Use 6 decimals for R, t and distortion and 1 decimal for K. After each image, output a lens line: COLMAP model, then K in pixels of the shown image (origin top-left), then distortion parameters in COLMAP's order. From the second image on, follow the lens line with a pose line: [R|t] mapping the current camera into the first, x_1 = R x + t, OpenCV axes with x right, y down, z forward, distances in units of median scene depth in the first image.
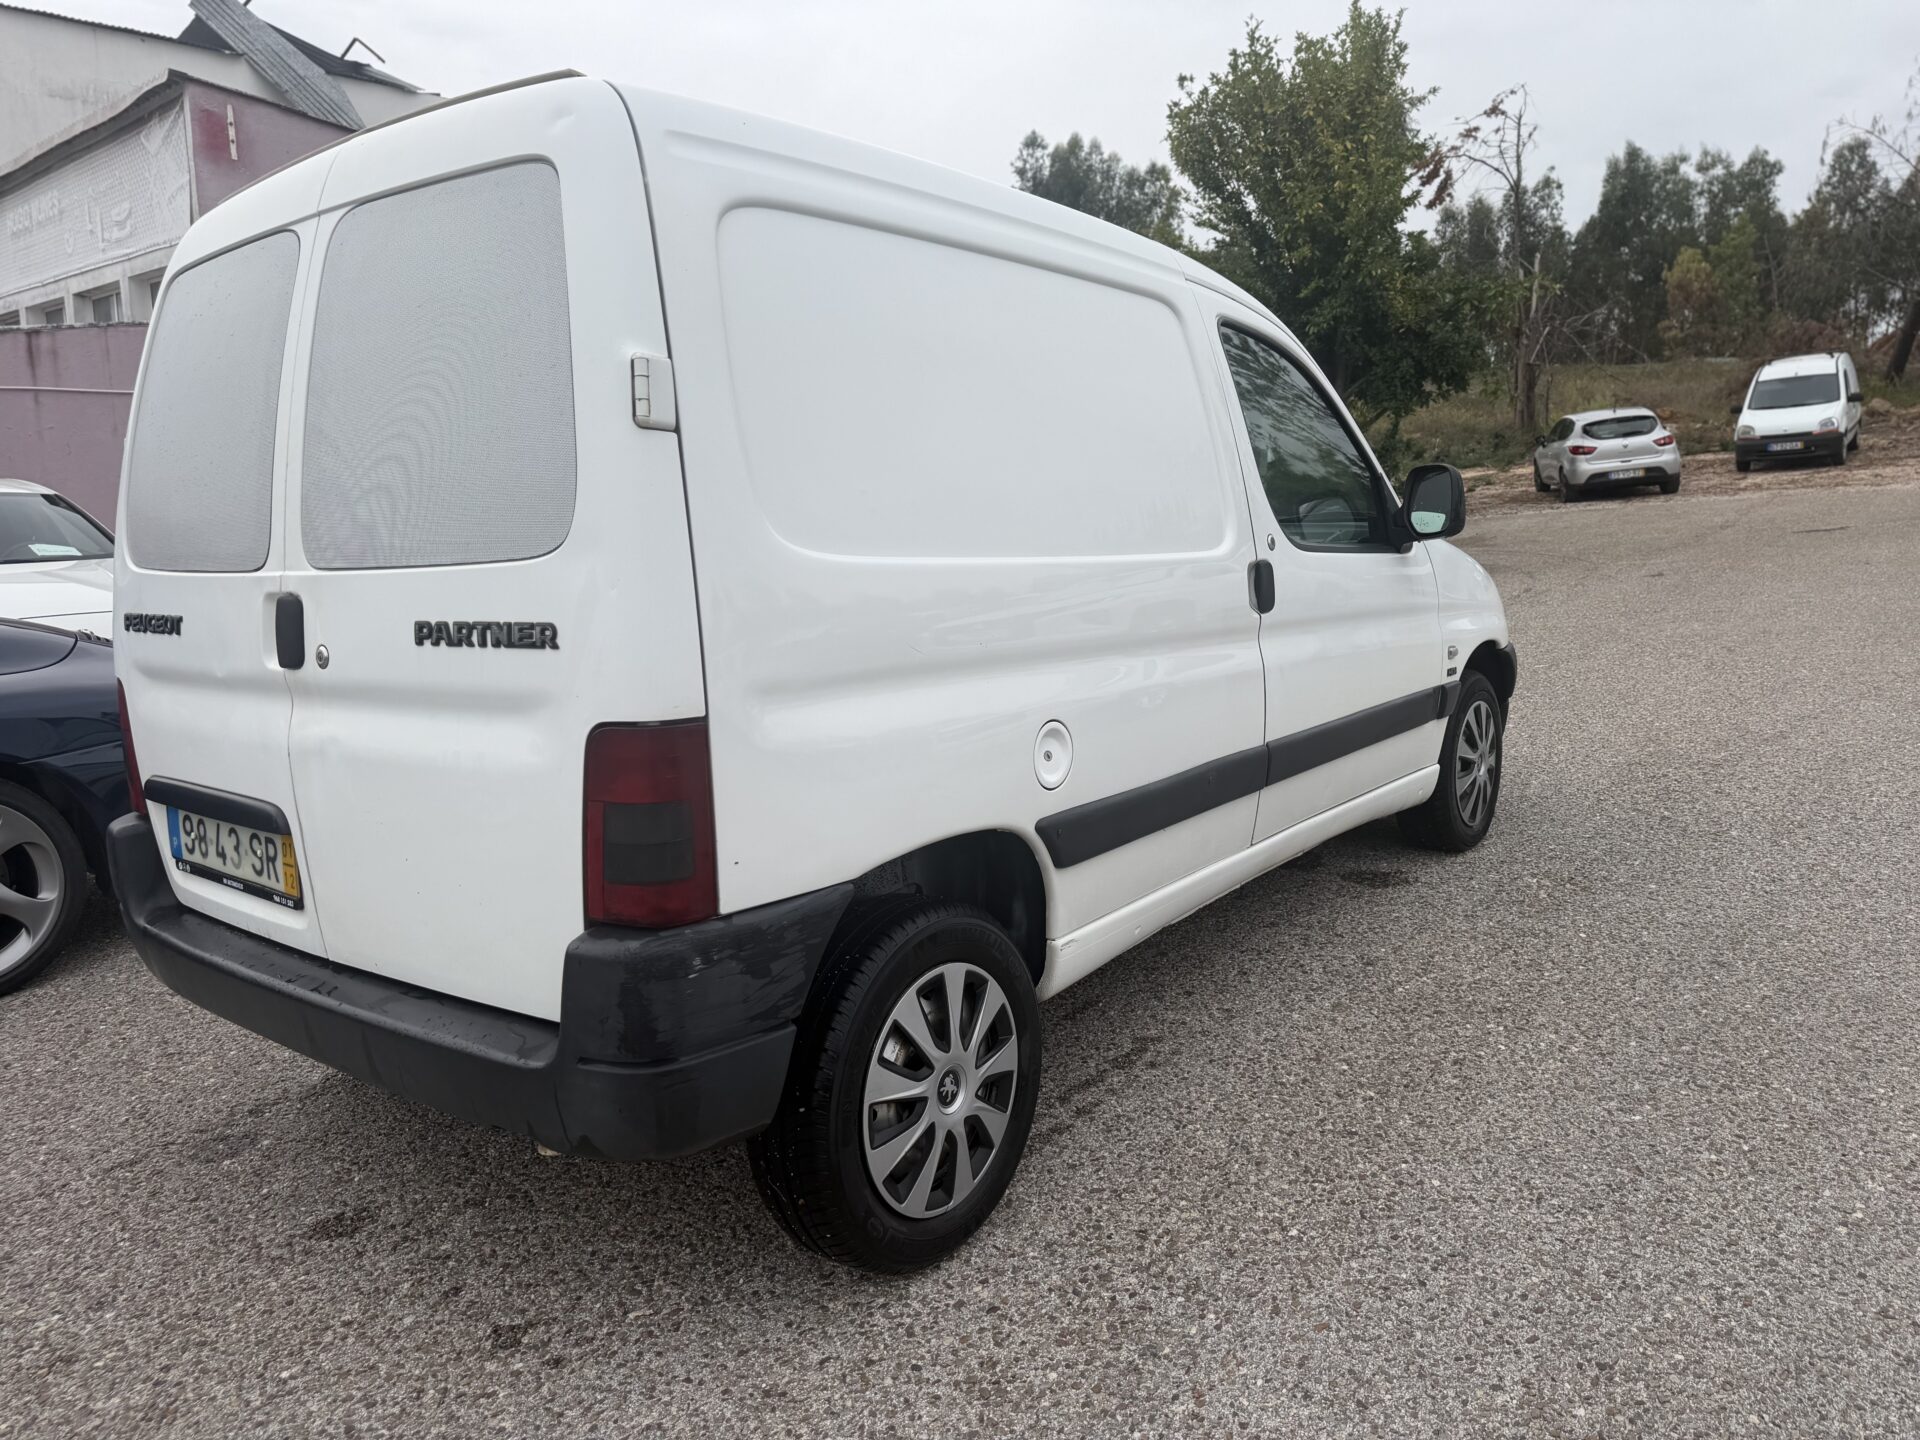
lens RADIAL K [[1363.3, 0, 959.3], [0, 1363.3, 728.9], [0, 0, 1]] dist [0.007760, -0.017220]
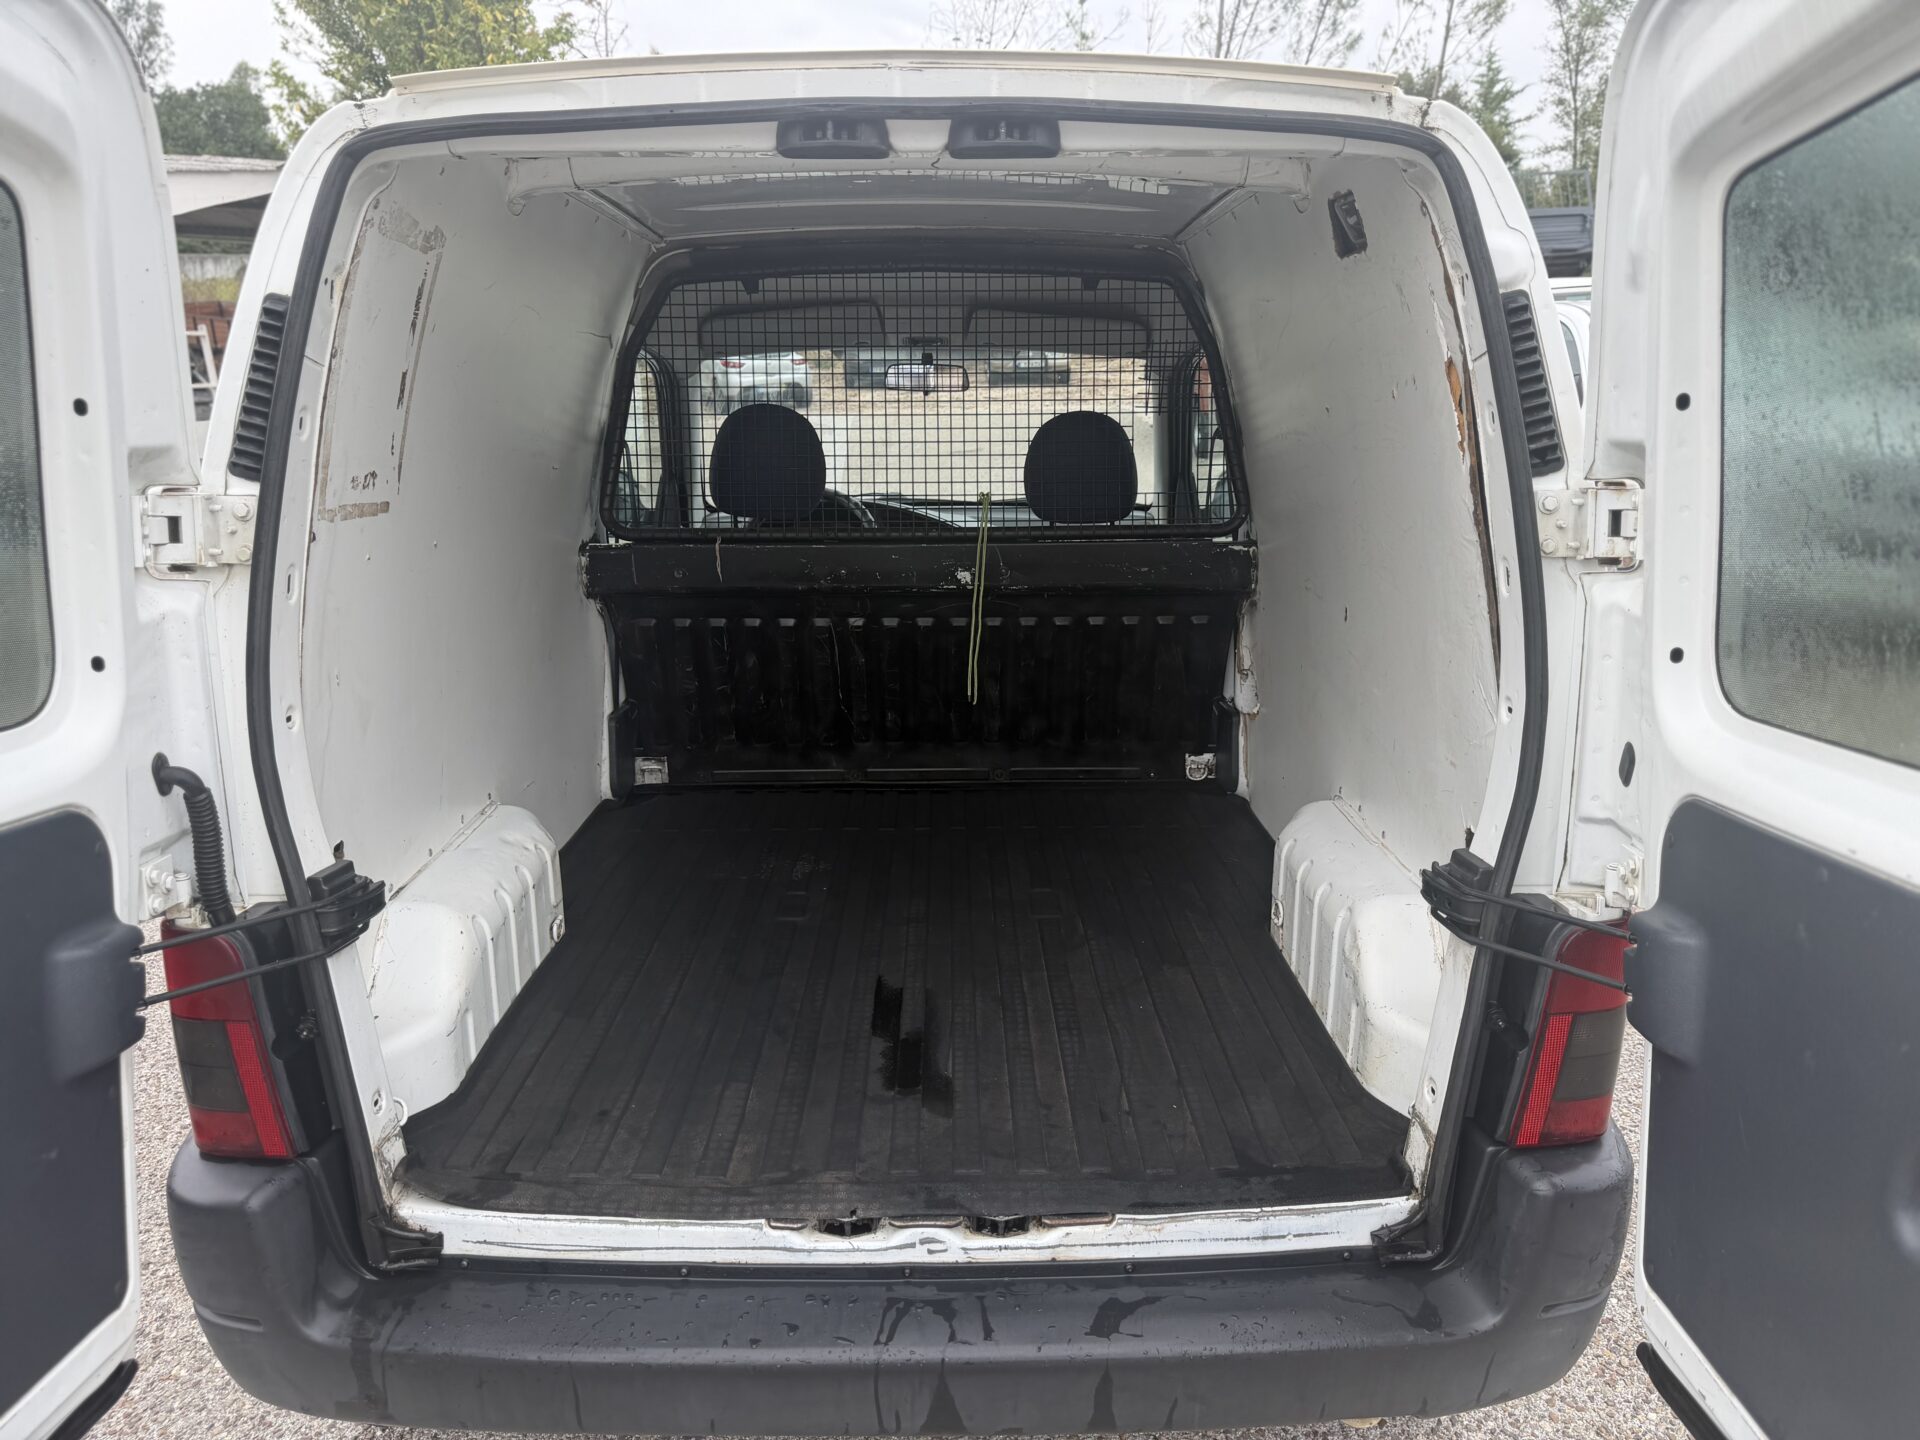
lens RADIAL K [[1363.3, 0, 976.2], [0, 1363.3, 722.0], [0, 0, 1]] dist [0.007760, -0.017220]
pose [[0.776941, -0.112770, 0.619391, -0.657265], [0.064592, 0.992913, 0.099754, -0.145012], [-0.626251, -0.037495, 0.778719, 0.359658]]
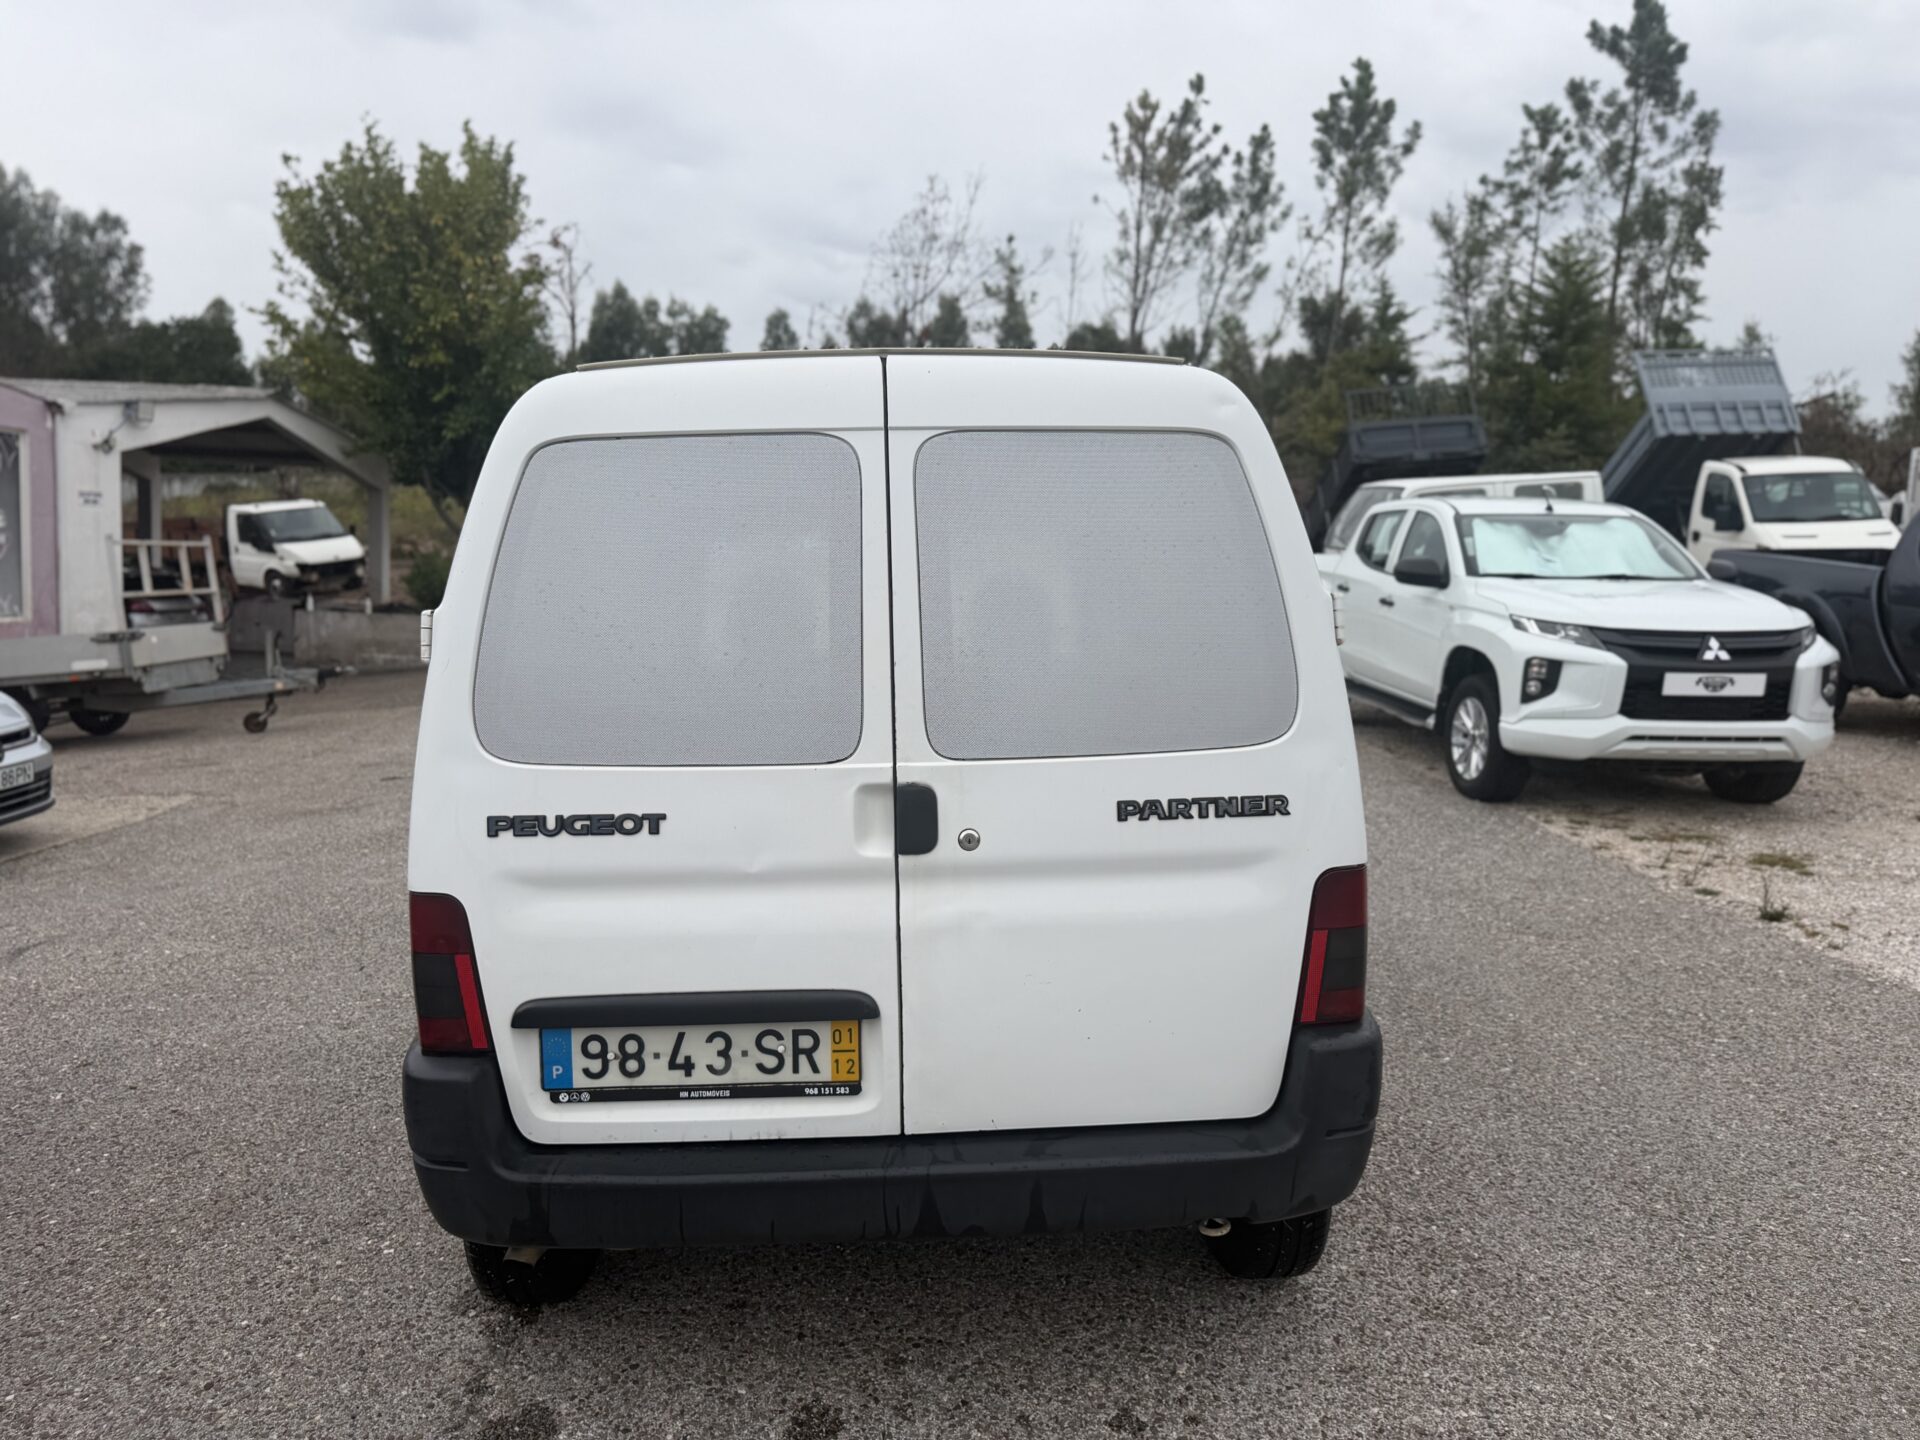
lens RADIAL K [[1363.3, 0, 960.0], [0, 1363.3, 729.2], [0, 0, 1]] dist [0.007760, -0.017220]
pose [[0.758113, -0.040763, 0.650848, -0.858499], [0.084662, 0.995750, -0.036250, -0.074621], [-0.646605, 0.082583, 0.758342, 0.137261]]
